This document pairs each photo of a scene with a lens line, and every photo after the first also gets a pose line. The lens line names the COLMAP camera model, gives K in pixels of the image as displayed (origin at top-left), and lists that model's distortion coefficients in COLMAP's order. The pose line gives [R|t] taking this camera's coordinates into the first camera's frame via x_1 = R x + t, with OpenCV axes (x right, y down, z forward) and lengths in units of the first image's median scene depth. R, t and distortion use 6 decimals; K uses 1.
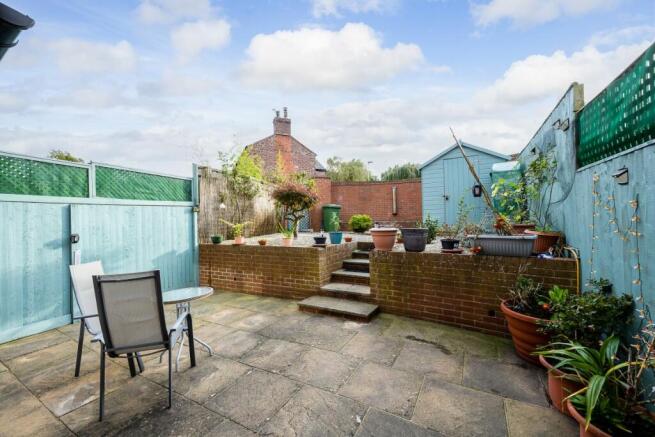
lens RADIAL K [[261.6, 0, 326.1], [0, 261.6, 219.8], [0, 0, 1]] dist [-0.003611, -0.000101]
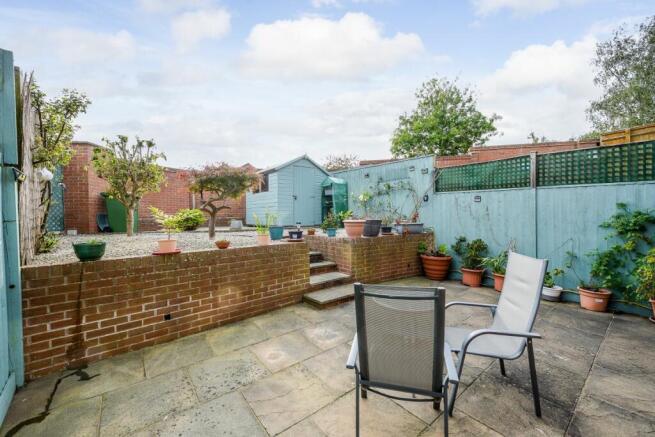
lens RADIAL K [[261.6, 0, 326.1], [0, 261.6, 219.8], [0, 0, 1]] dist [-0.003611, -0.000101]
pose [[0.373805, 0.001766, 0.927506, -0.848296], [-0.002070, 0.999997, -0.001069, 0.027551], [-0.927505, -0.001520, 0.373807, 0.571180]]
